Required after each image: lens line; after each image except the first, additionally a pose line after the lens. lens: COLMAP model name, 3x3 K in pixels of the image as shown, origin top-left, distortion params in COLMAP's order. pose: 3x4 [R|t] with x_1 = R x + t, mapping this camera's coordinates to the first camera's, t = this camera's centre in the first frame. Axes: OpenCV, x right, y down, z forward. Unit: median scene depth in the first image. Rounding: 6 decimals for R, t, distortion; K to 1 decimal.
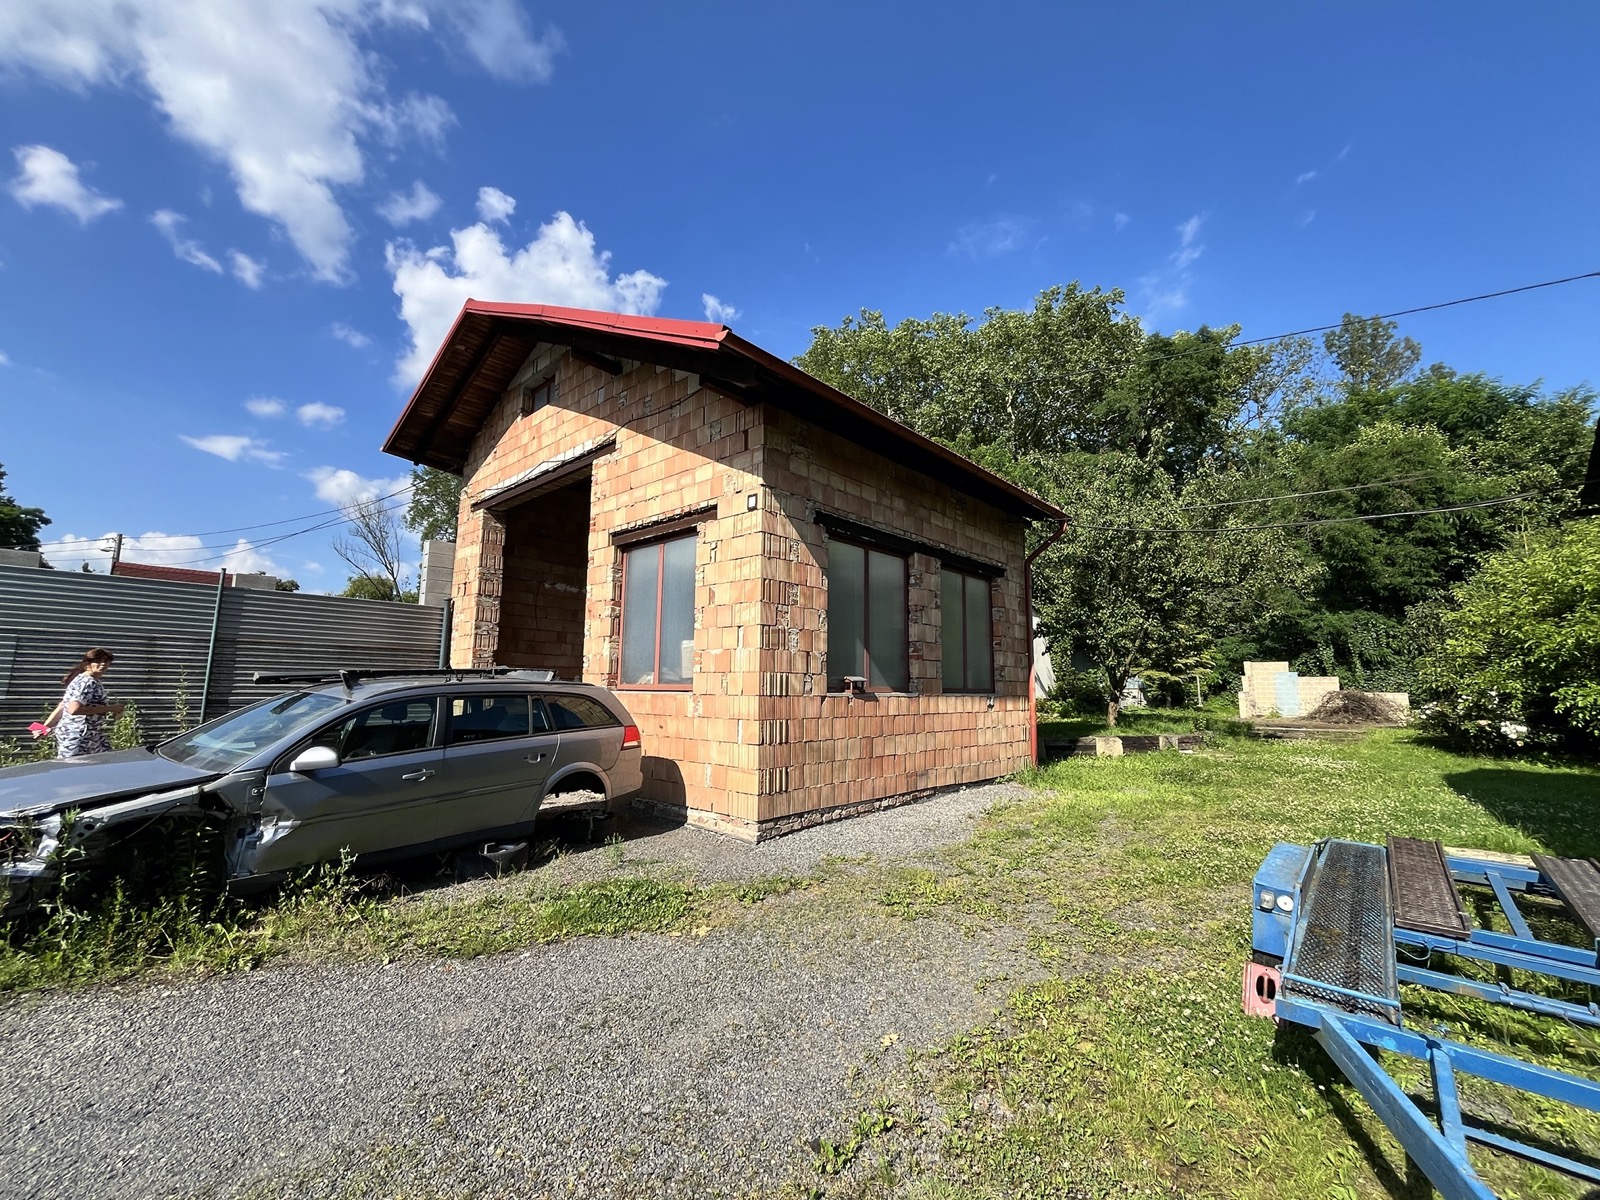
lens RADIAL K [[648.3, 0, 807.4], [0, 648.3, 596.0], [0, 0, 1]] dist [-0.000077, -0.000619]
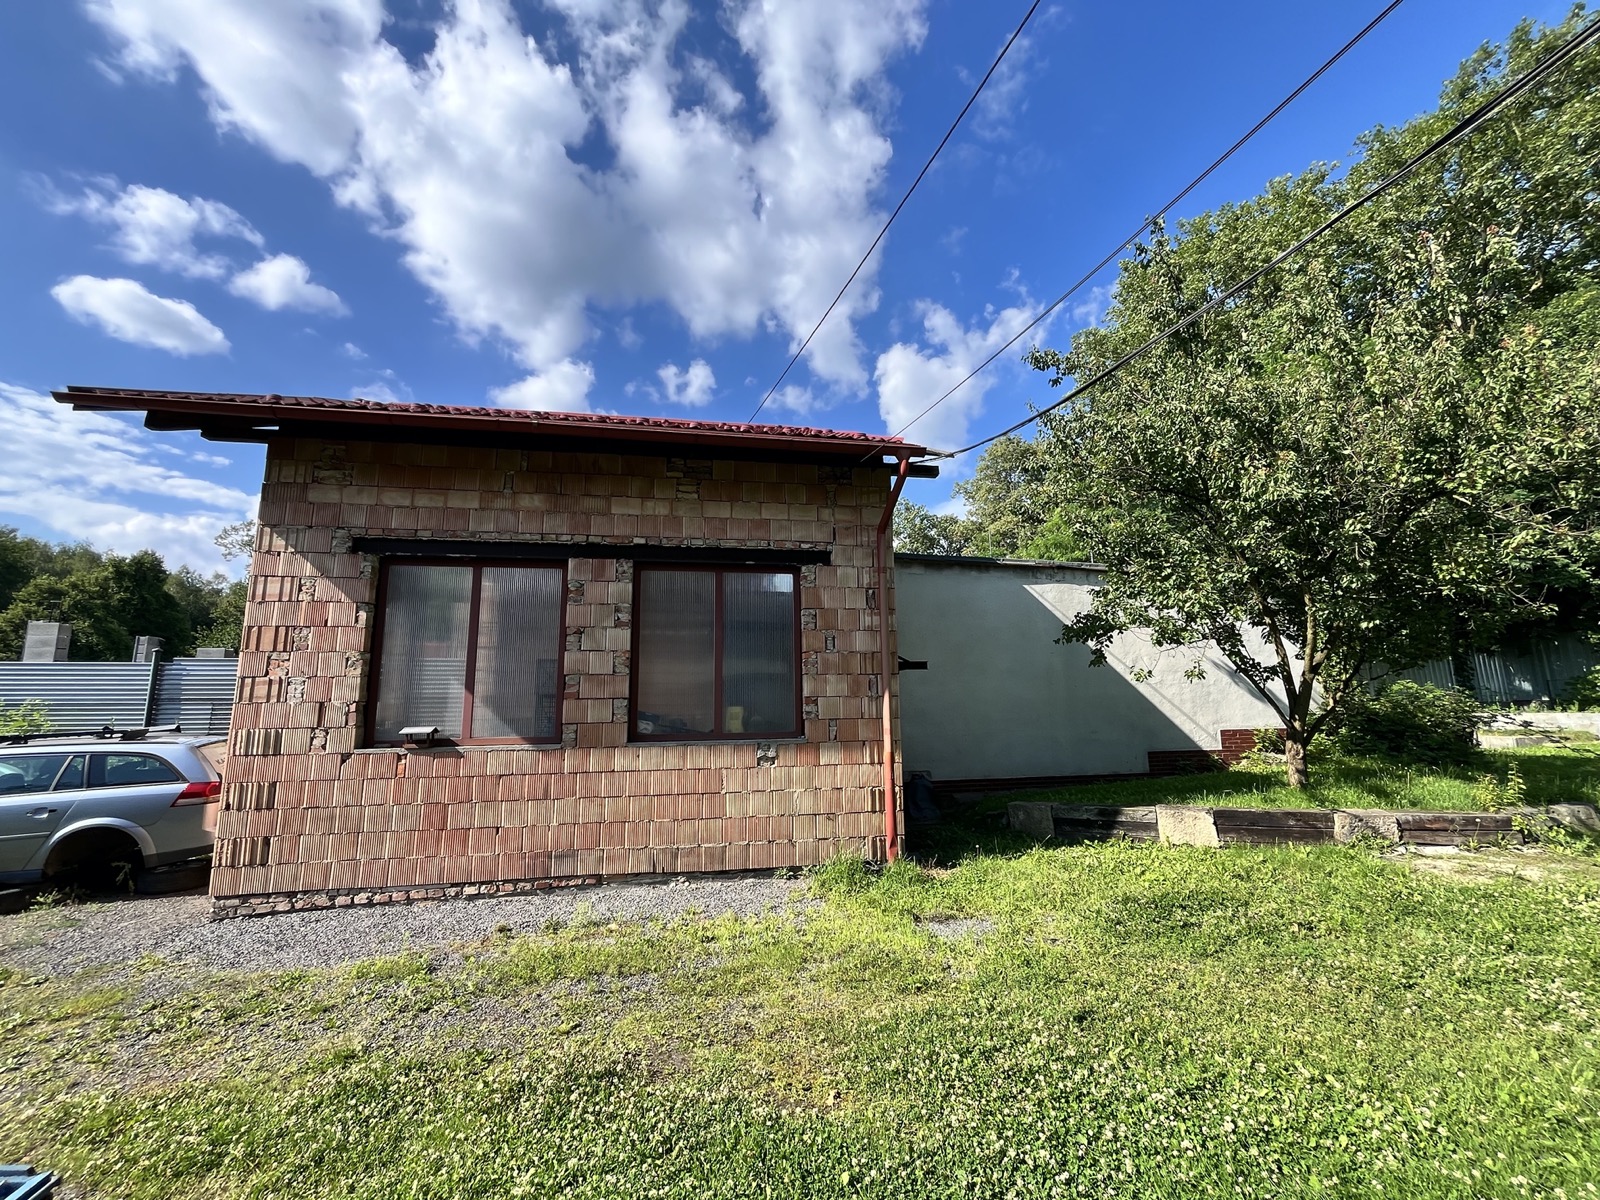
lens RADIAL K [[648.3, 0, 799.3], [0, 648.3, 596.9], [0, 0, 1]] dist [-0.000077, -0.000619]
pose [[0.796327, -0.122084, -0.592418, 0.763390], [0.107702, 0.992387, -0.059736, 0.048832], [0.595200, -0.016235, 0.803413, 0.503598]]
